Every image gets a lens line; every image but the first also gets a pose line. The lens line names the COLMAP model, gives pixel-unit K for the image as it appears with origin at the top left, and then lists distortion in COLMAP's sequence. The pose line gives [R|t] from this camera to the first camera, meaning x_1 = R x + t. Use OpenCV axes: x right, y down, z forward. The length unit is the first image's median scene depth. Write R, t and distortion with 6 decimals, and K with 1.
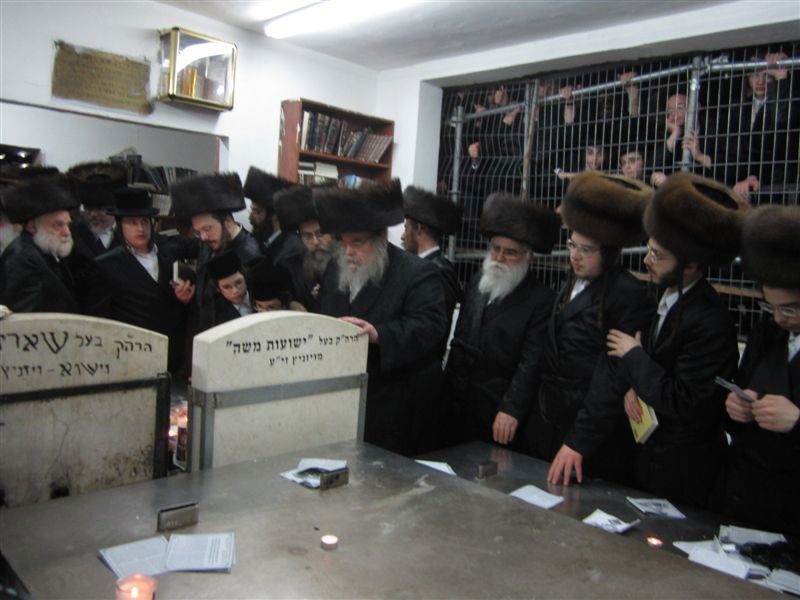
lens RADIAL K [[646.3, 0, 399.5], [0, 646.3, 304.2], [0, 0, 1]] dist [-0.067288, 0.024976]
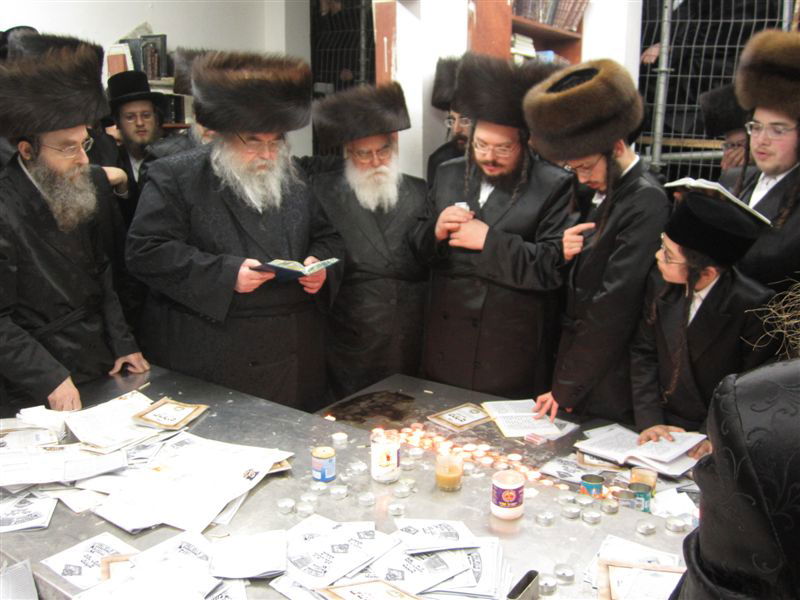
lens RADIAL K [[743.9, 0, 396.9], [0, 743.9, 298.1], [0, 0, 1]] dist [-0.071978, 0.000000]
pose [[0.984911, -0.097227, 0.143168, -0.798415], [0.077307, 0.987316, 0.138675, -0.129781], [-0.154835, -0.125514, 0.979935, 0.465055]]
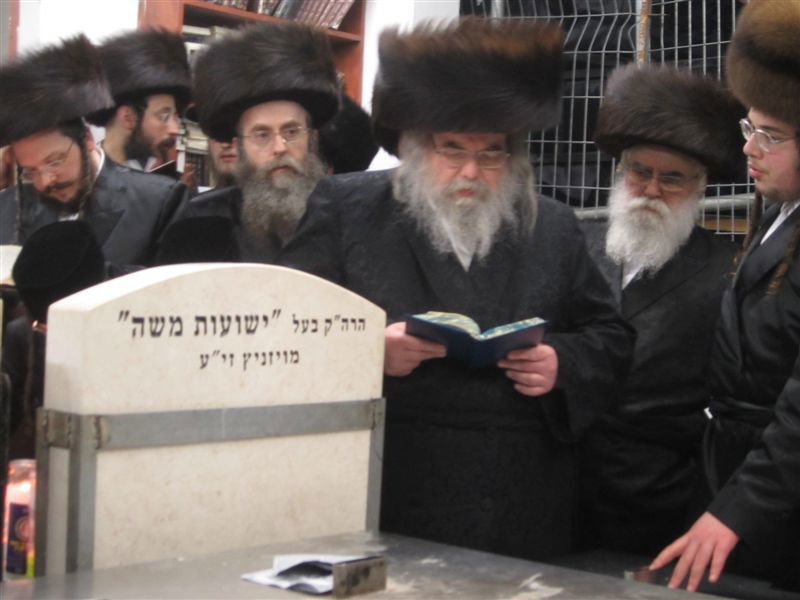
lens RADIAL K [[1363.0, 0, 400.0], [0, 1363.0, 341.7], [0, 0, 1]] dist [-0.177551, 0.000000]
pose [[0.998051, -0.023496, 0.057815, -0.111296], [0.025594, 0.999031, -0.035805, 0.116856], [-0.056917, 0.037215, 0.997685, -0.024033]]
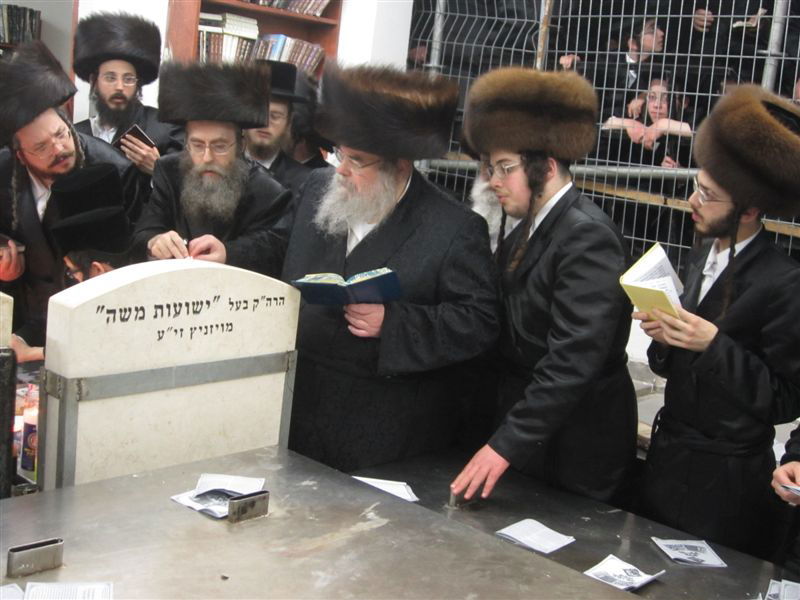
lens RADIAL K [[997.1, 0, 399.6], [0, 997.1, 306.3], [0, 0, 1]] dist [-0.121742, 0.000000]
pose [[0.997349, 0.037137, 0.062580, -0.009581], [-0.042961, 0.994601, 0.094460, -0.053207], [-0.058734, -0.096898, 0.993560, -0.070191]]
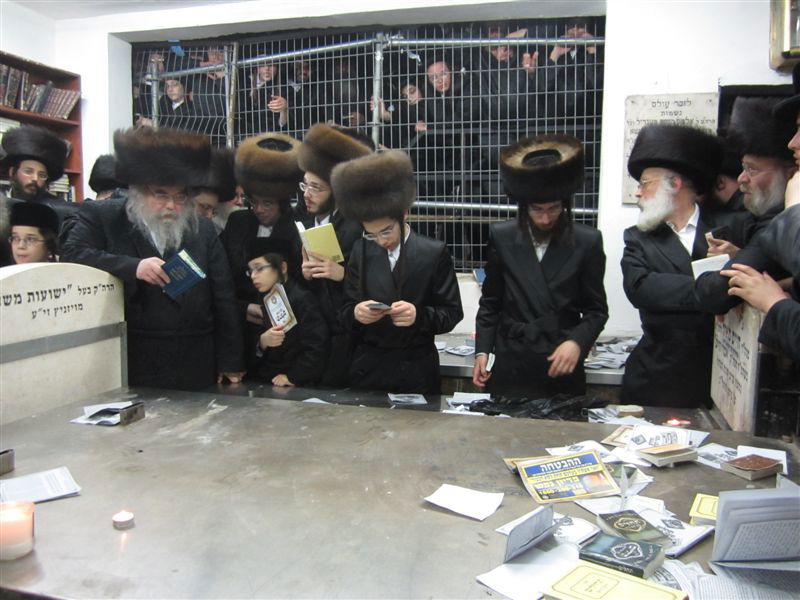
lens RADIAL K [[646.3, 0, 401.3], [0, 646.3, 304.1], [0, 0, 1]] dist [-0.067288, 0.024976]
pose [[0.869857, -0.103052, 0.482421, -0.177873], [0.082034, 0.994538, 0.064531, 0.059080], [-0.486436, -0.016558, 0.873559, -0.086403]]
